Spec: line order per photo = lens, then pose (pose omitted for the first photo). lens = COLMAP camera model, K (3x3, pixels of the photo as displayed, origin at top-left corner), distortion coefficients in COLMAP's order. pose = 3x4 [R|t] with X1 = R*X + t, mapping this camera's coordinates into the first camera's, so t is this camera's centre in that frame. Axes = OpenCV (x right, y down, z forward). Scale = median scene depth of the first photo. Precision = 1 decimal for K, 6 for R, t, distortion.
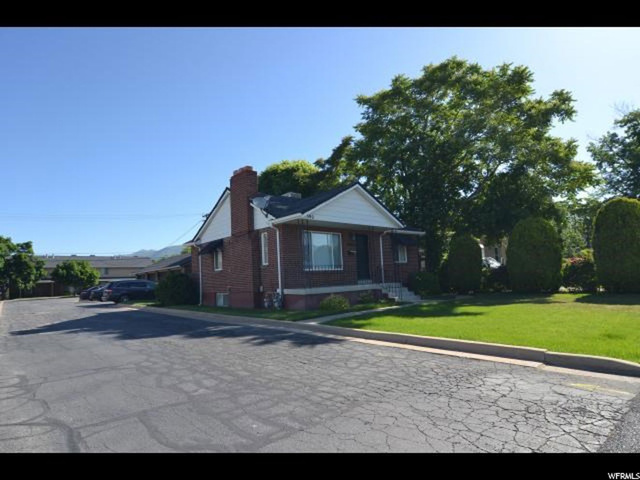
lens RADIAL K [[366.0, 0, 318.1], [0, 366.0, 253.9], [0, 0, 1]] dist [-0.041109, 0.001308]
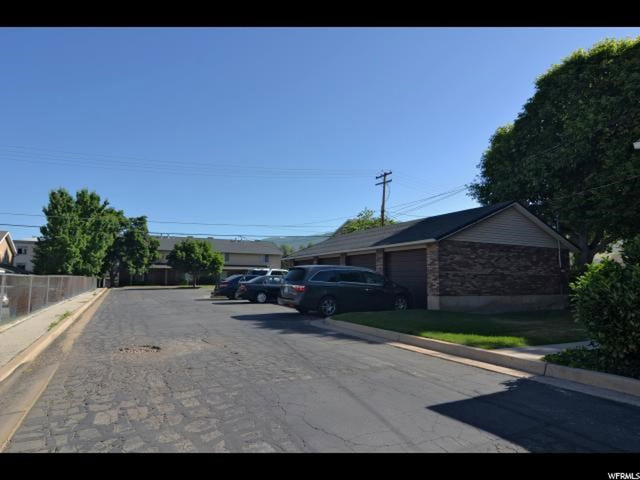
lens RADIAL K [[392.3, 0, 320.0], [0, 392.3, 240.0], [0, 0, 1]] dist [-0.006155, -0.001724]
pose [[0.967794, 0.024680, -0.250529, -0.210194], [-0.030175, 0.999380, -0.018114, 0.024473], [0.249927, 0.025090, 0.967940, 0.254287]]
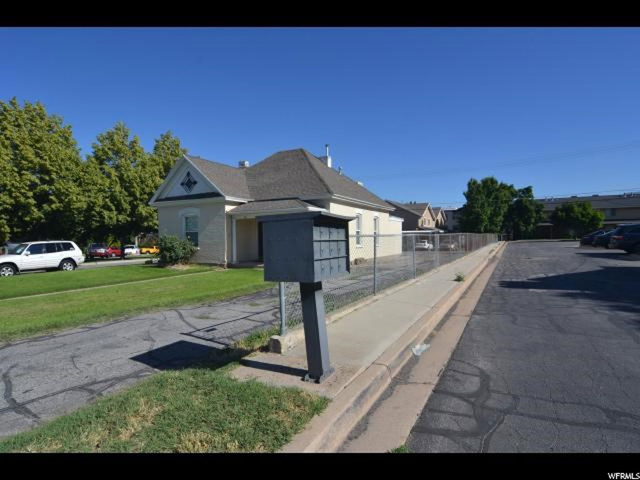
lens RADIAL K [[357.6, 0, 321.1], [0, 357.6, 251.1], [0, 0, 1]] dist [-0.007213, -0.001591]
pose [[0.350573, 0.073259, -0.933666, -0.033433], [0.071256, 0.991960, 0.104588, 0.001478], [0.933821, -0.103195, 0.342534, 0.050611]]
